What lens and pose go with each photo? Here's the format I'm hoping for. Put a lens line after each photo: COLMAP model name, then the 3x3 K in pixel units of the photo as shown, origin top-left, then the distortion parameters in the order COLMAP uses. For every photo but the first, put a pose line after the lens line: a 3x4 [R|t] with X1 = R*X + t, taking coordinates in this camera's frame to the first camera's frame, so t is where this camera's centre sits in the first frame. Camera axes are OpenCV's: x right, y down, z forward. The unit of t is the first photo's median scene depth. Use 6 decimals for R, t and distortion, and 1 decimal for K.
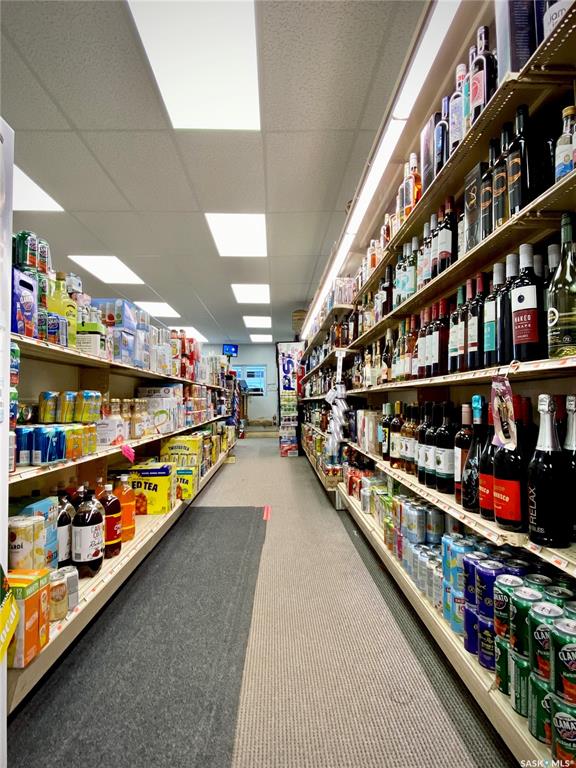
lens RADIAL K [[439.6, 0, 287.5], [0, 439.6, 385.4], [0, 0, 1]] dist [0.007392, -0.006886]
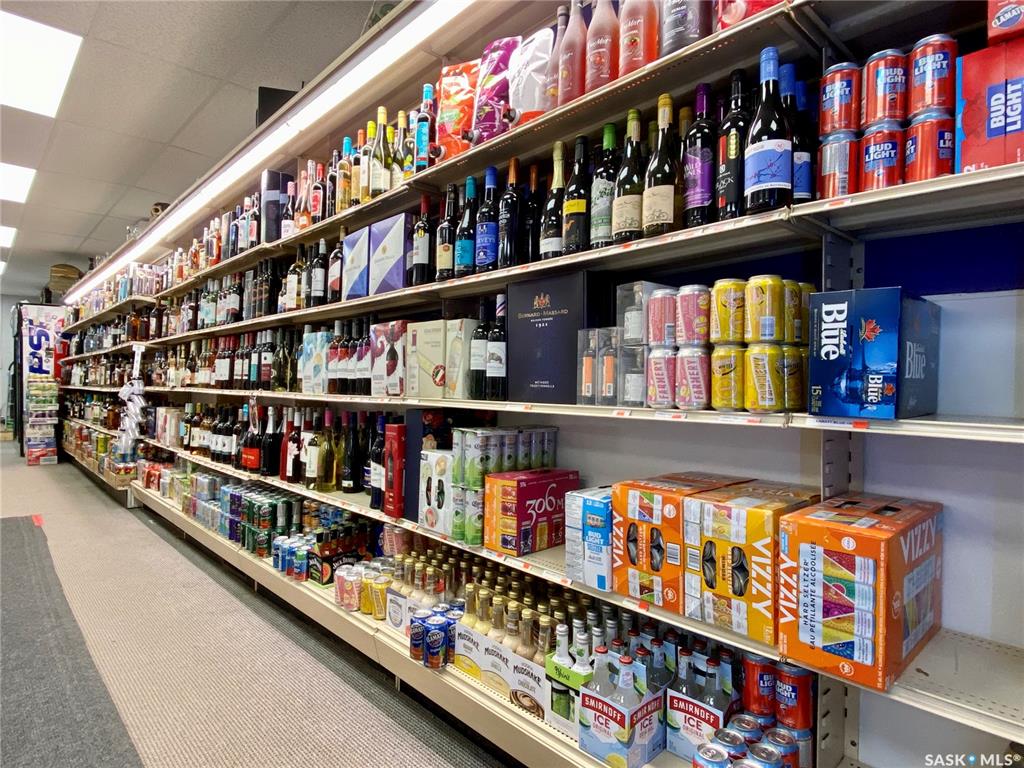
lens RADIAL K [[586.2, 0, 511.3], [0, 586.2, 381.8], [0, 0, 1]] dist [0.007392, -0.006886]
pose [[0.752416, 0.028456, 0.658073, -0.140693], [-0.046965, 0.998841, 0.010507, -0.063409], [-0.657012, -0.038812, 0.752880, -0.648089]]
